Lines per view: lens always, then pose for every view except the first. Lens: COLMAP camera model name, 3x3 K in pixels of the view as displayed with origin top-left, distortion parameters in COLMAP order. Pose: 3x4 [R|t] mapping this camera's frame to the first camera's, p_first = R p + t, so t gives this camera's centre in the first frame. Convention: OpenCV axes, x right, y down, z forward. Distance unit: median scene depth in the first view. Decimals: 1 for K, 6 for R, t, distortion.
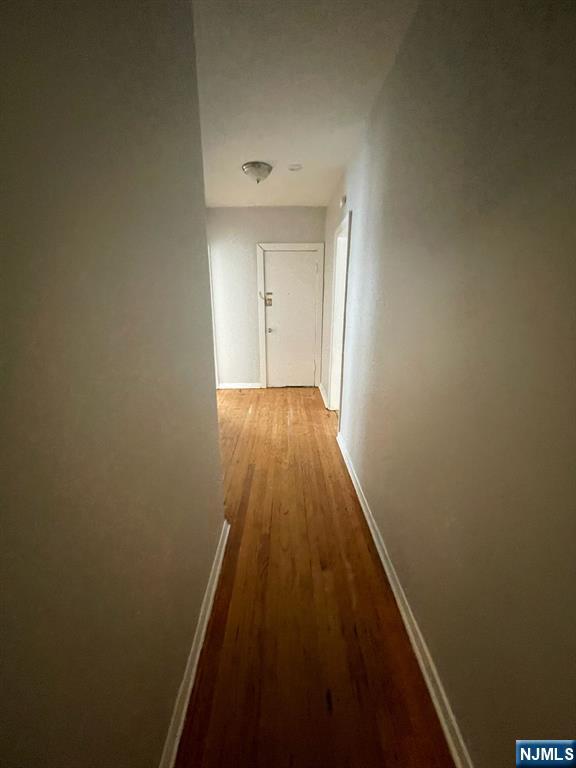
lens RADIAL K [[312.7, 0, 287.1], [0, 312.7, 383.6], [0, 0, 1]] dist [-0.004763, 0.000083]
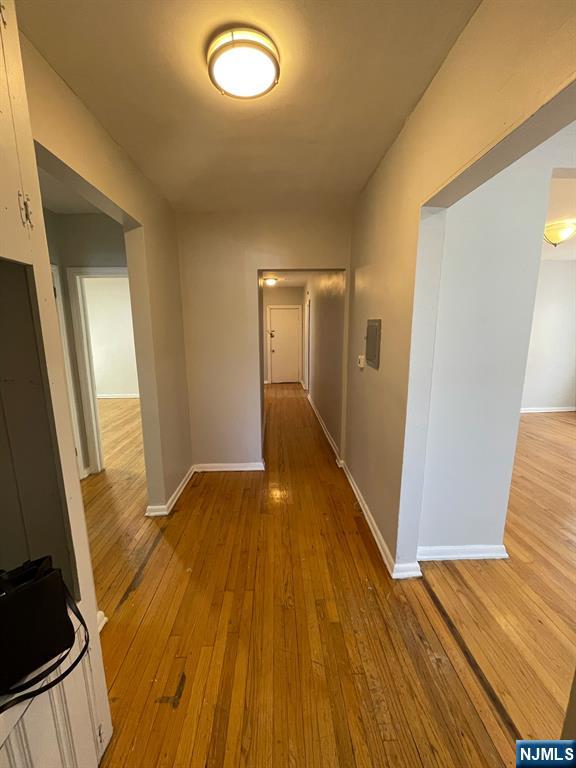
lens RADIAL K [[312.7, 0, 286.1], [0, 312.7, 387.0], [0, 0, 1]] dist [-0.004763, 0.000083]
pose [[0.999638, -0.008573, 0.025518, -0.029445], [0.010951, 0.995460, -0.094544, 0.204213], [-0.024592, 0.094789, 0.995194, -0.764729]]
